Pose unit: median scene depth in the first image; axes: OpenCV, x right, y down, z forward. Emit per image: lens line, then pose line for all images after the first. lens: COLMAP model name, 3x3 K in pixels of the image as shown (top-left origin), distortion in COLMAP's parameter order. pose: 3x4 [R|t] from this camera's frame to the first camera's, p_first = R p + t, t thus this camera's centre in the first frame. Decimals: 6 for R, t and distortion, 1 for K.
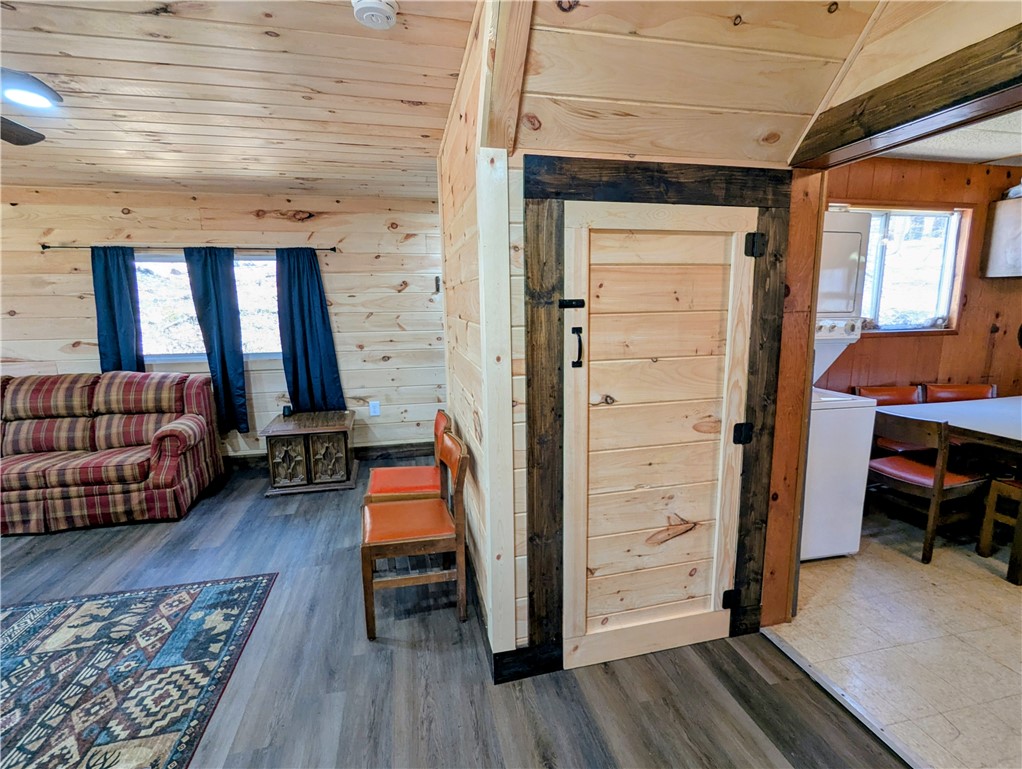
lens RADIAL K [[494.0, 0, 512.2], [0, 494.0, 385.6], [0, 0, 1]] dist [-0.001153, 0.002191]
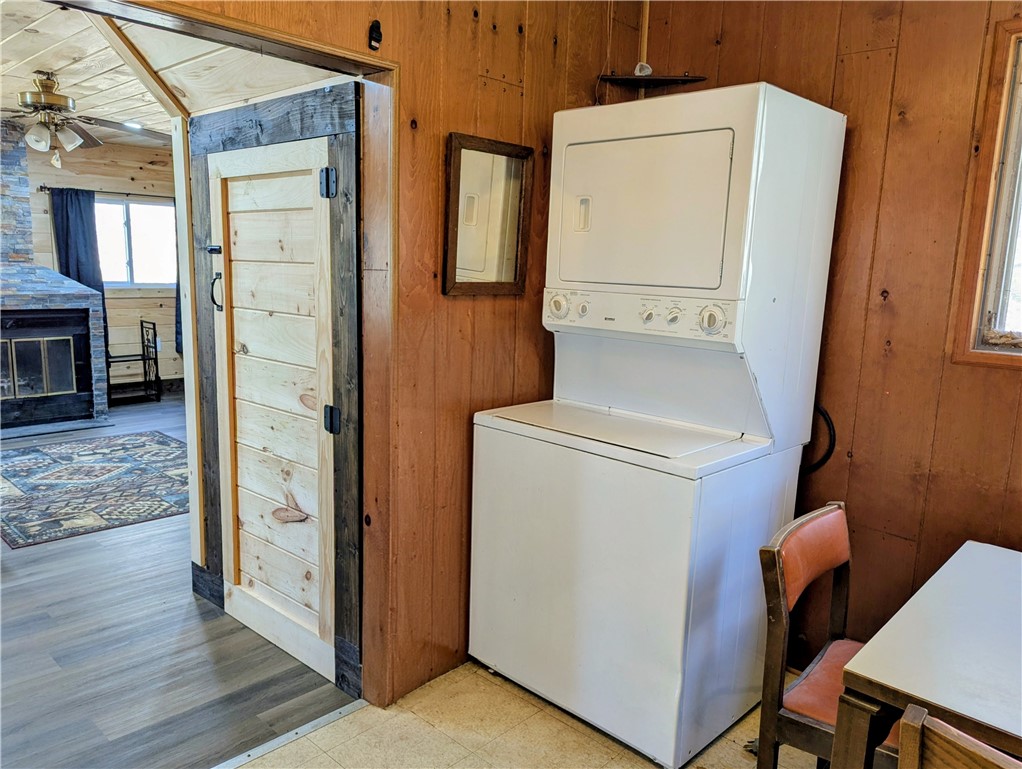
lens RADIAL K [[766.2, 0, 511.0], [0, 766.2, 384.5], [0, 0, 1]] dist [0.073427, -0.063280]
pose [[0.542264, 0.160183, -0.824798, 1.293237], [-0.170905, 0.982165, 0.078383, -0.083004], [0.822643, 0.098458, 0.559969, 0.424136]]
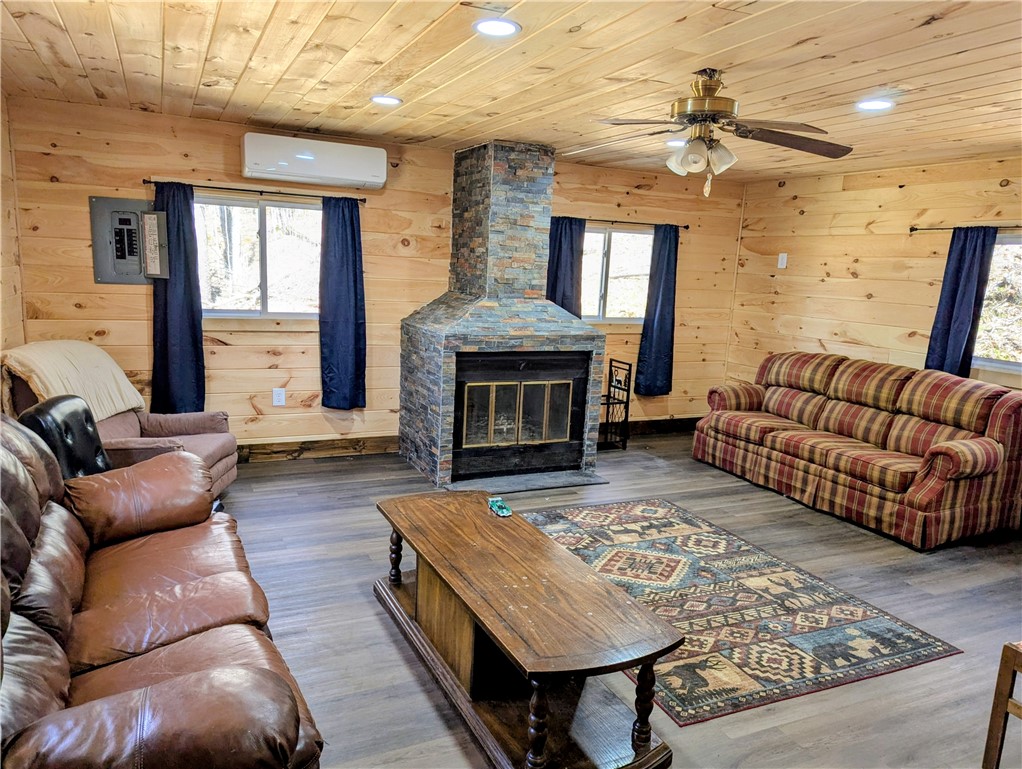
lens RADIAL K [[718.9, 0, 507.2], [0, 718.9, 389.3], [0, 0, 1]] dist [0.091473, -0.096958]
pose [[0.210445, 0.191388, -0.958689, 0.434030], [-0.210611, 0.966498, 0.146715, -0.041805], [0.954650, 0.171035, 0.243703, -0.040154]]
